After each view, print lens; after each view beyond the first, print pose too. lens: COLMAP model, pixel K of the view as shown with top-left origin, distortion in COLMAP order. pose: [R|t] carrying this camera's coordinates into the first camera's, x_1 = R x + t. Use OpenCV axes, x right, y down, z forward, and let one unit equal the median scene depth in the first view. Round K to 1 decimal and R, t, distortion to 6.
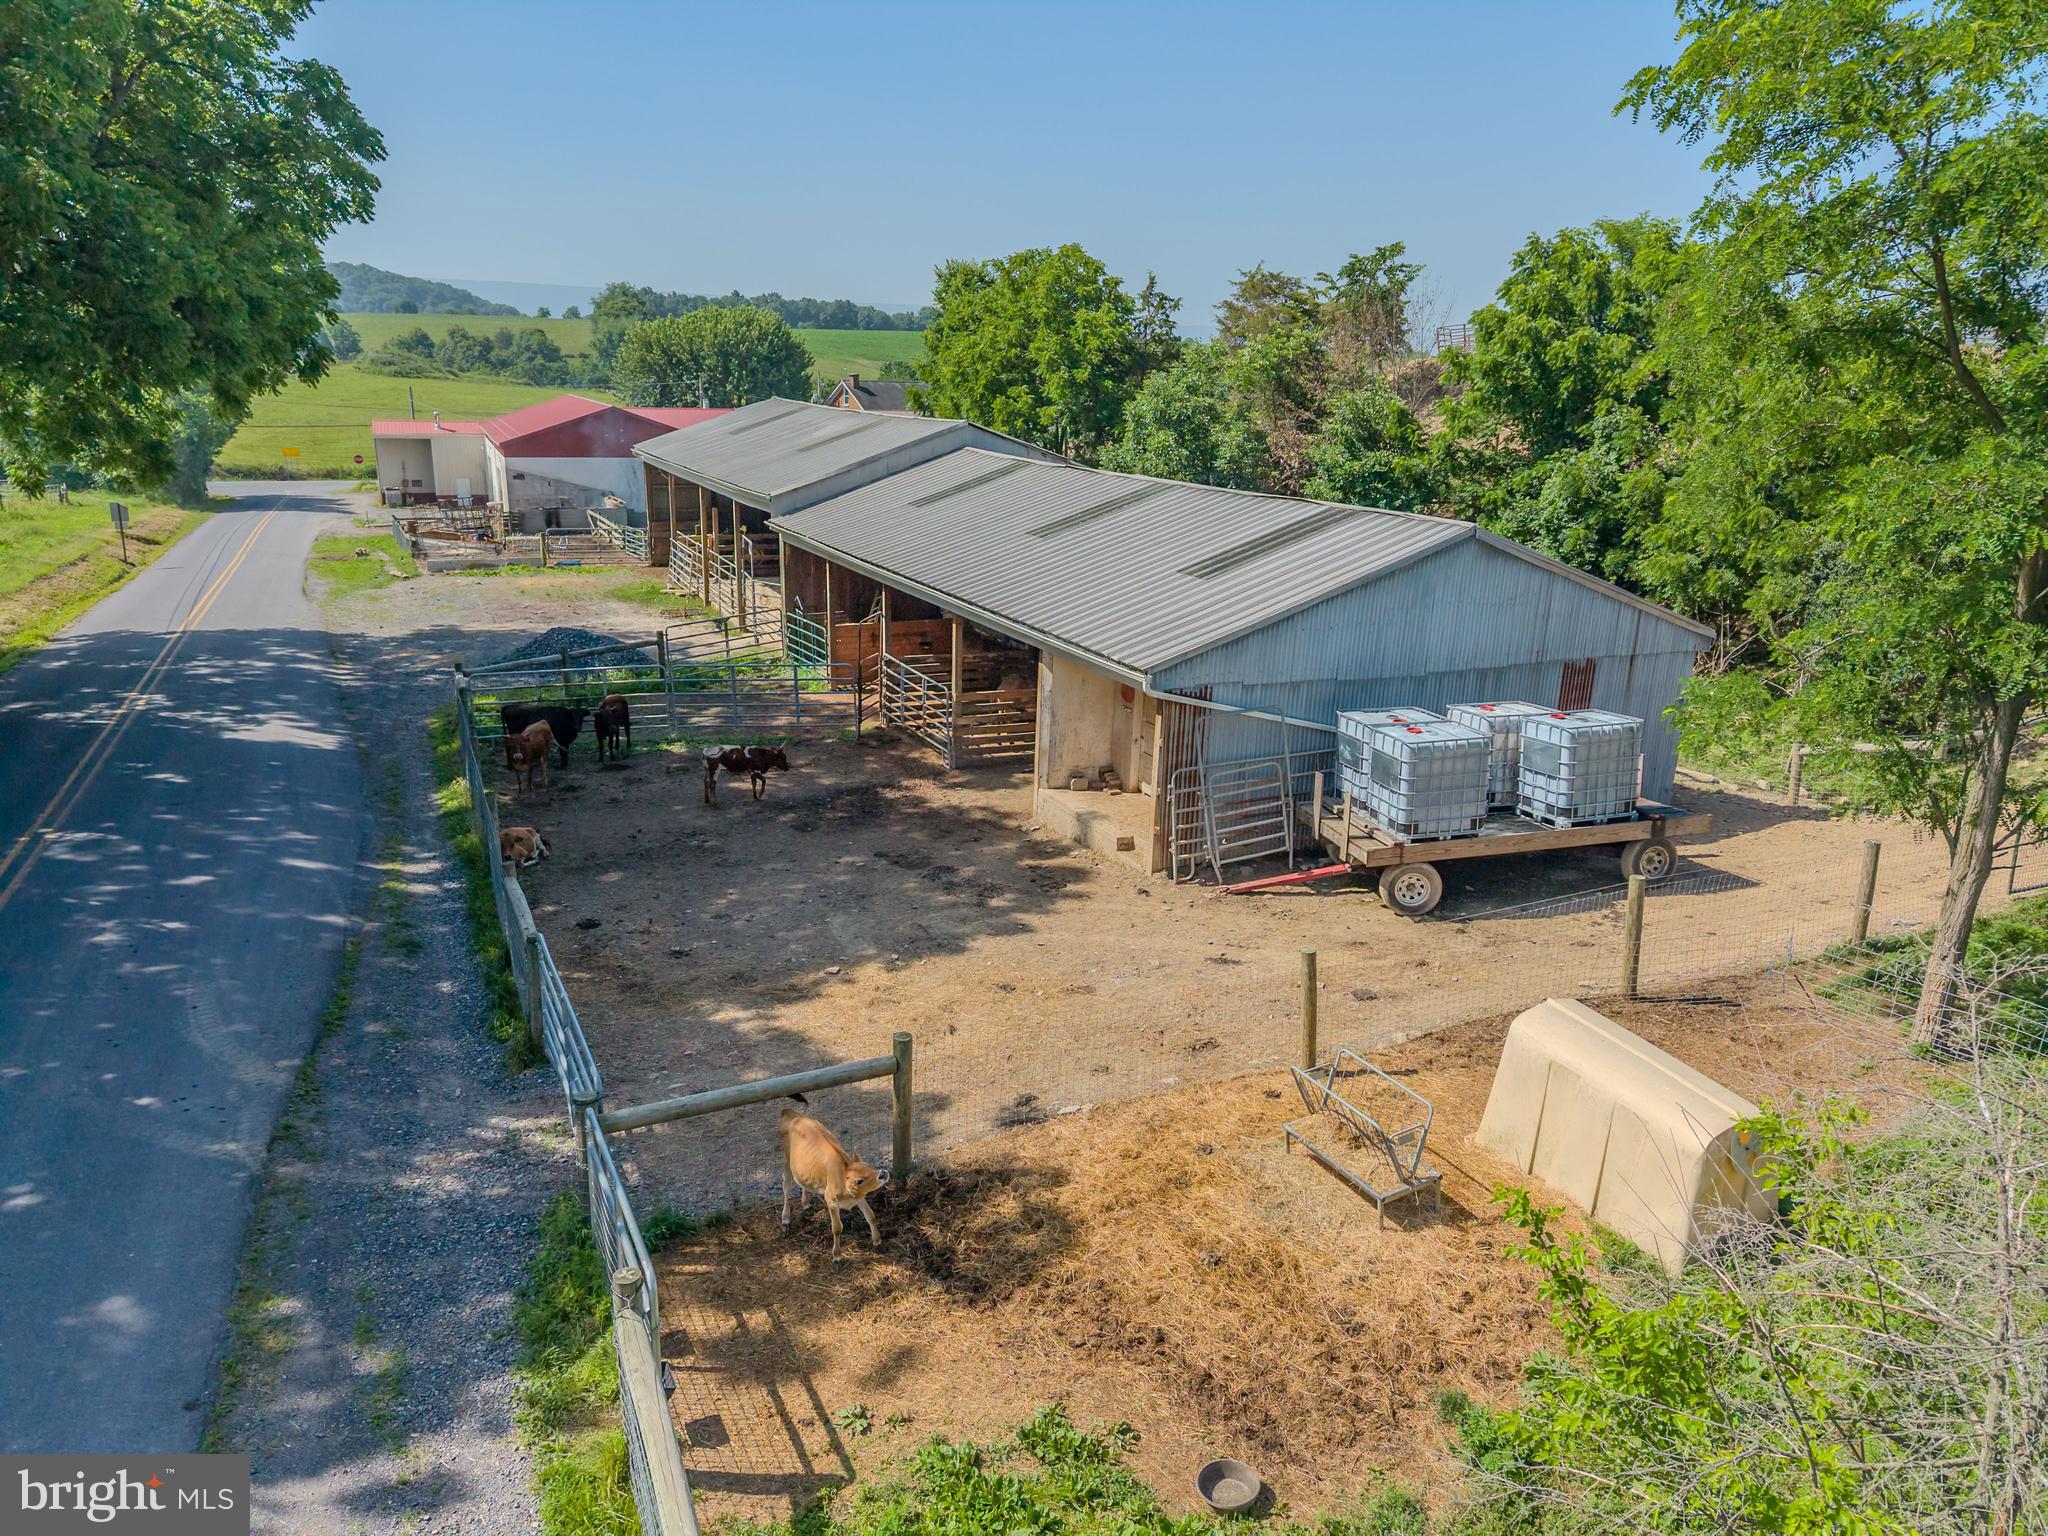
lens RADIAL K [[1375.6, 0, 1019.8], [0, 1375.6, 765.8], [0, 0, 1]] dist [0.035656, -0.030510]
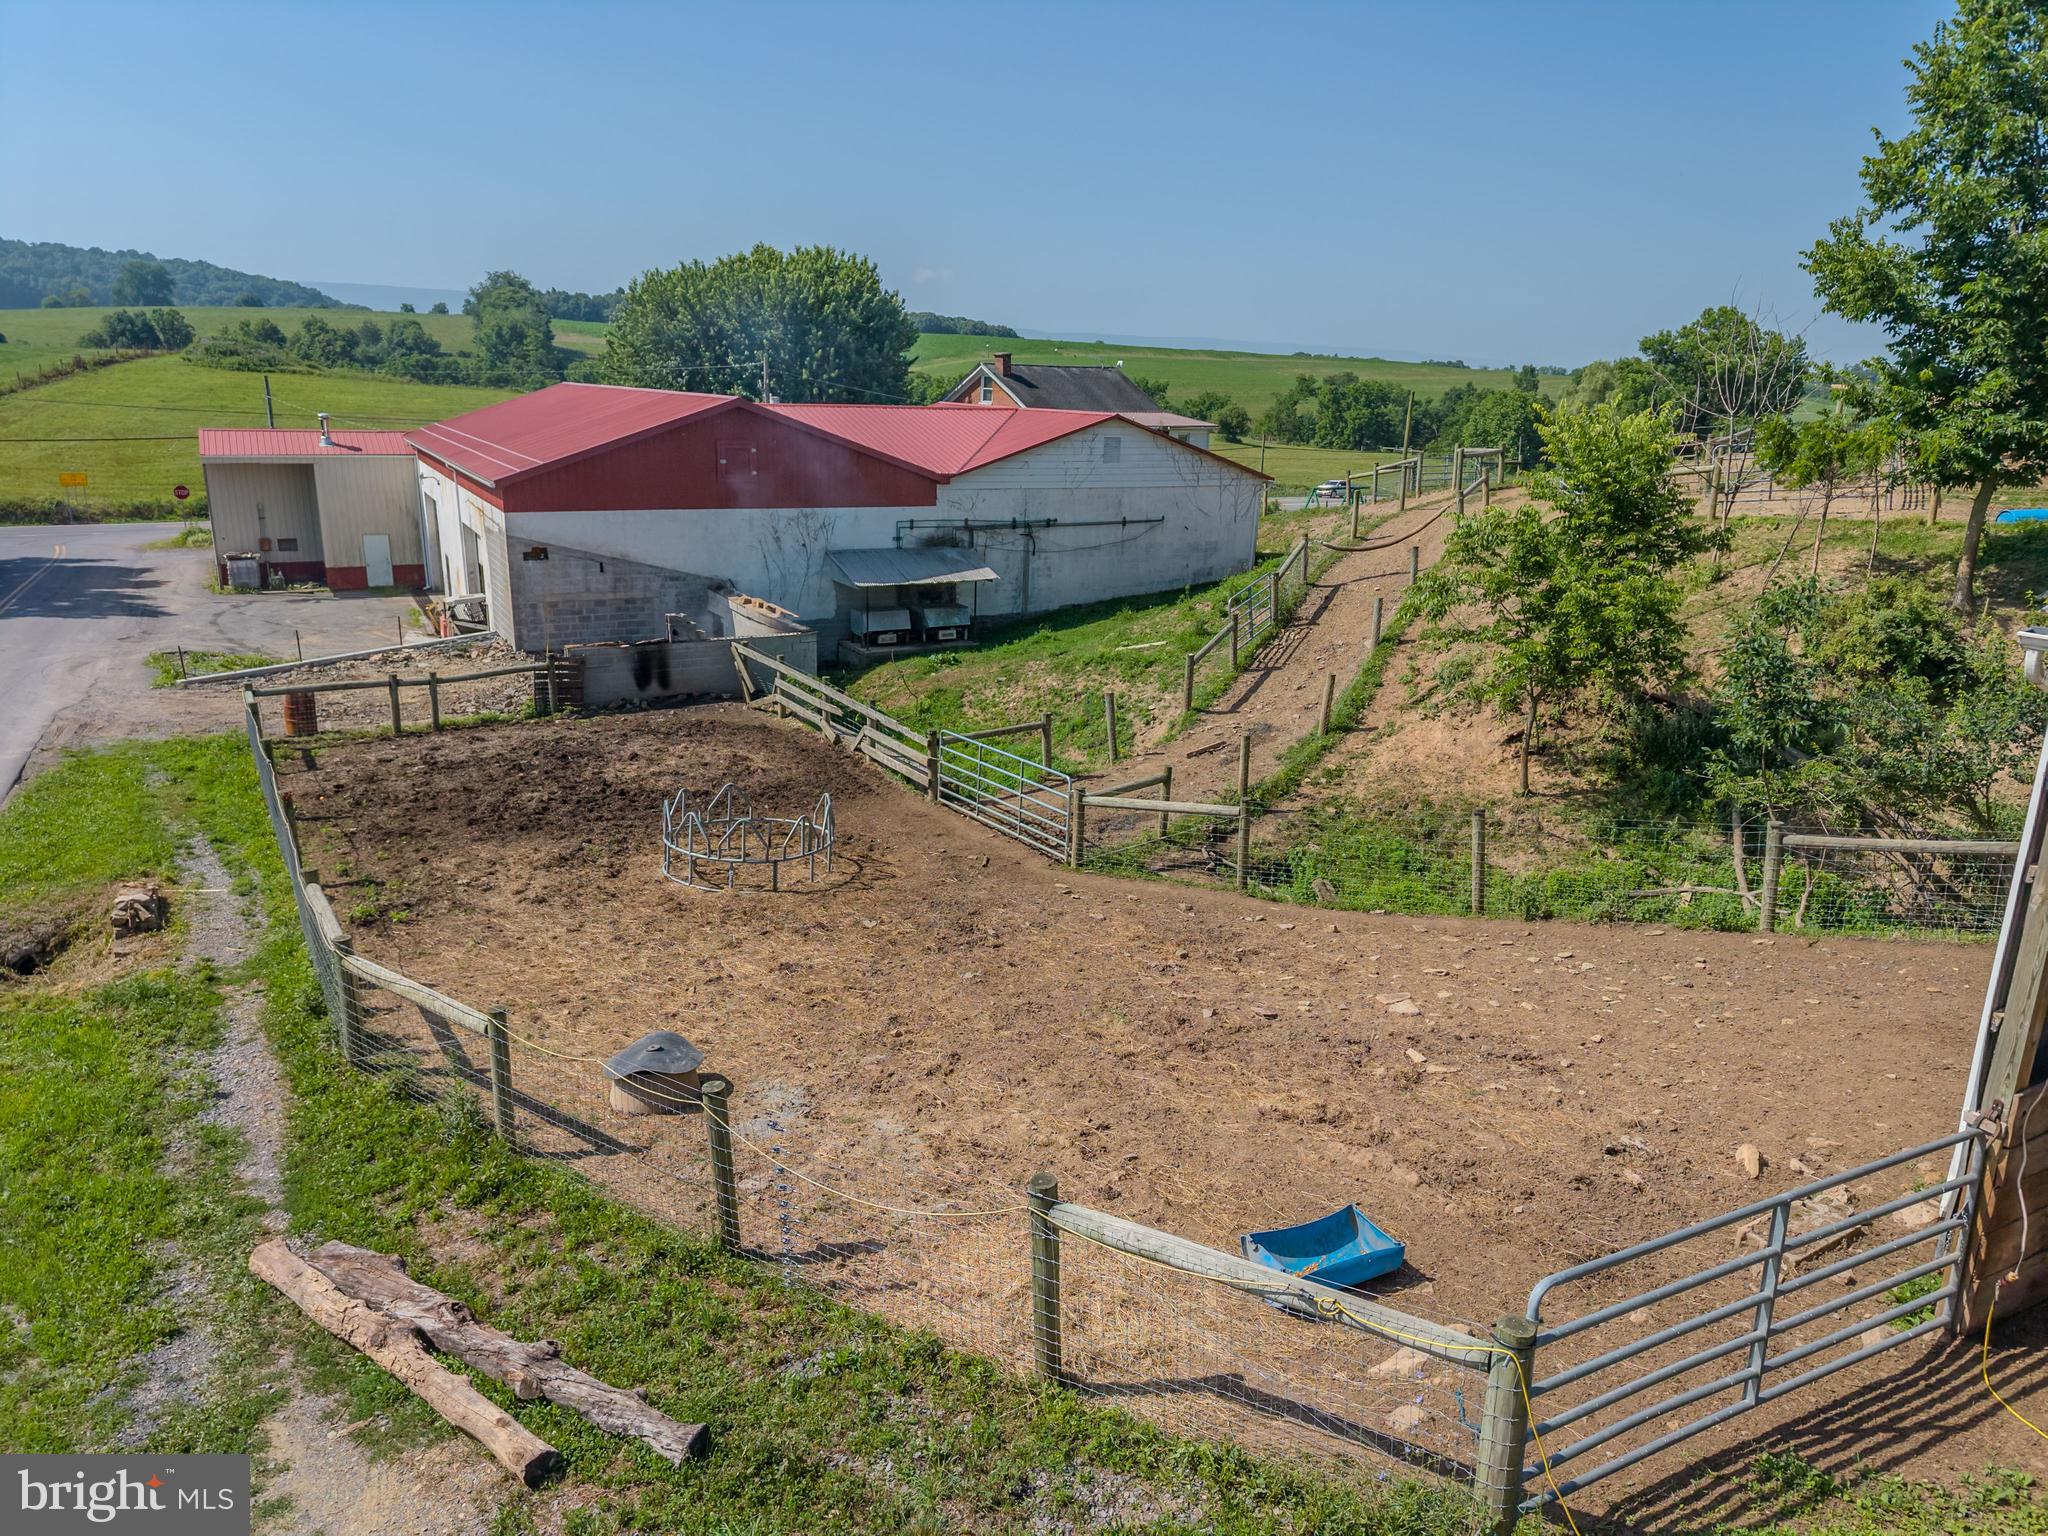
lens RADIAL K [[1375.6, 0, 1018.8], [0, 1375.6, 770.2], [0, 0, 1]] dist [0.035656, -0.030510]
pose [[0.996216, -0.023278, 0.083735, -0.197074], [0.023406, 0.999726, -0.000554, -0.108610], [-0.083699, 0.002512, 0.996488, 0.433609]]
